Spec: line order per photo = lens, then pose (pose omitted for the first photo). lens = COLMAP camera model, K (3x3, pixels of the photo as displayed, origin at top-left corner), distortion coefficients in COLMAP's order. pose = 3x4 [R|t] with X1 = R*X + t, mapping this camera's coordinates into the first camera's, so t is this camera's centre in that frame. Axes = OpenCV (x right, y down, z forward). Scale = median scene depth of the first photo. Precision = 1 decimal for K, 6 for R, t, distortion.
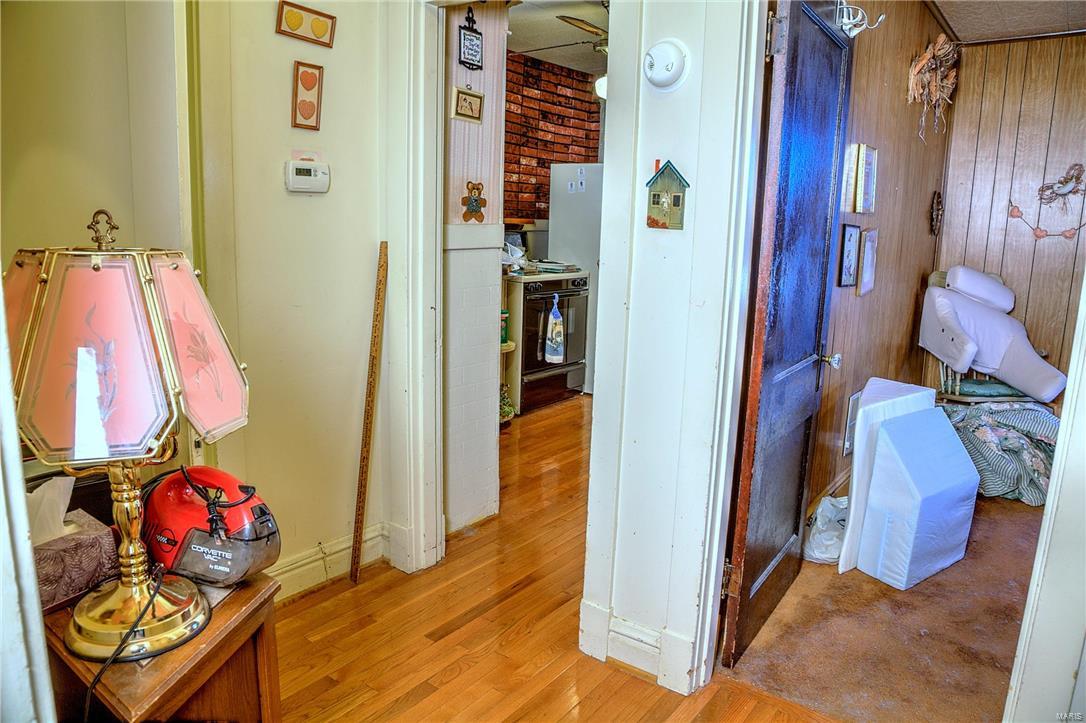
lens RADIAL K [[726.1, 0, 543.0], [0, 726.1, 361.5], [0, 0, 1]] dist [-0.122622, 0.064456]
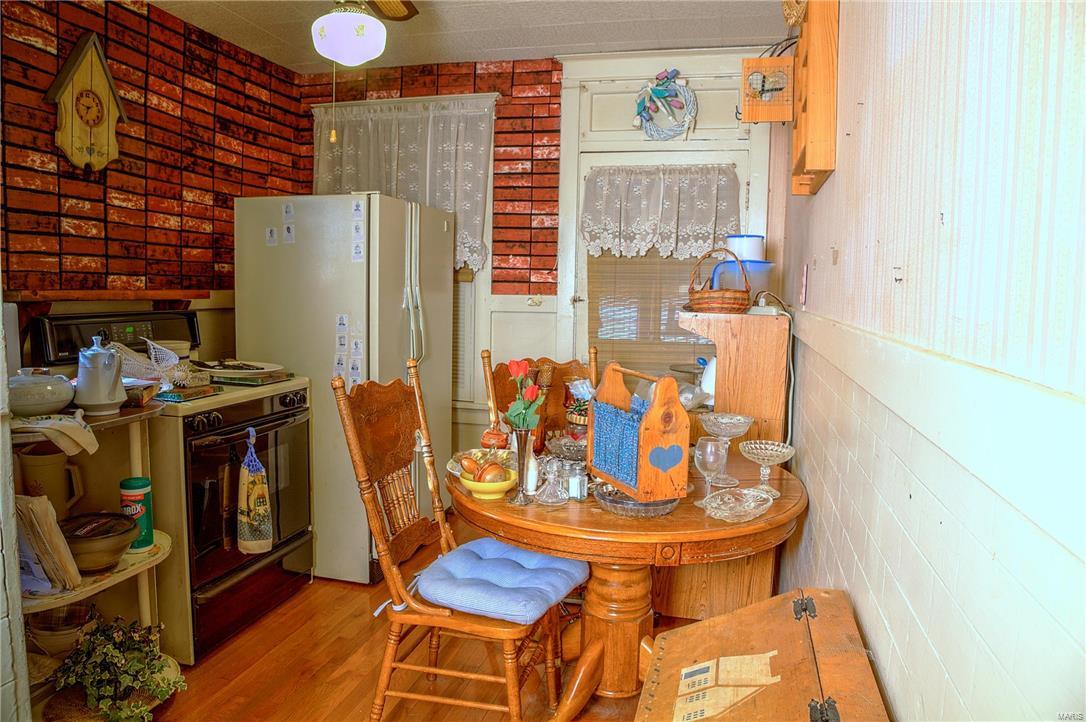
lens RADIAL K [[726.1, 0, 543.0], [0, 726.1, 361.0], [0, 0, 1]] dist [-0.122622, 0.064456]
pose [[0.923936, -0.048127, 0.379507, 0.019228], [0.081377, 0.994075, -0.072055, -0.082812], [-0.373791, 0.097457, 0.922379, 0.402981]]
